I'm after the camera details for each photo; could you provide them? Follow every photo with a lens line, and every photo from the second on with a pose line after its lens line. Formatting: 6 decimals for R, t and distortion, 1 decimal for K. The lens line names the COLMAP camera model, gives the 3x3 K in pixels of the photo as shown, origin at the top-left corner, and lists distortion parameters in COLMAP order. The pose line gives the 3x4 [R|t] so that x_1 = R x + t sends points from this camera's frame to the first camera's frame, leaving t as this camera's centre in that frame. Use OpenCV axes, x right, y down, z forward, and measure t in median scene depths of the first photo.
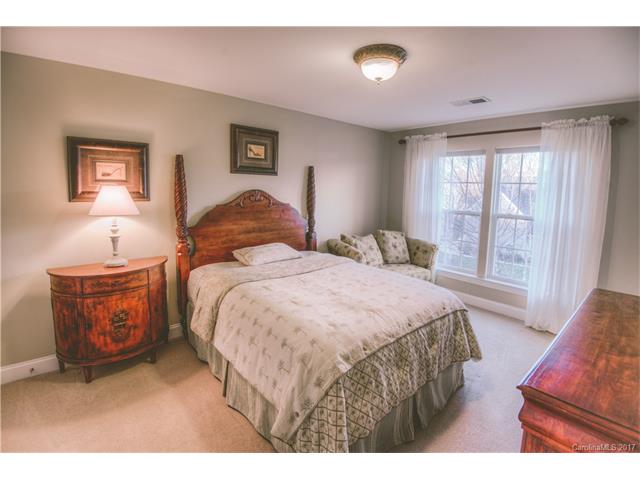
lens RADIAL K [[308.3, 0, 329.4], [0, 308.3, 218.0], [0, 0, 1]] dist [-0.013733, -0.020762]
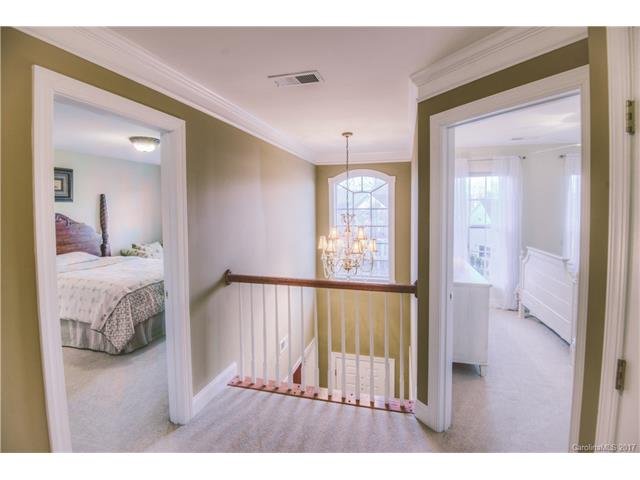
lens RADIAL K [[308.3, 0, 329.4], [0, 308.3, 218.0], [0, 0, 1]] dist [-0.013733, -0.020762]
pose [[0.831265, -0.052398, 0.553401, 0.026975], [0.083878, 0.995972, -0.031691, 0.067751], [-0.549511, 0.072762, 0.832312, -0.712625]]
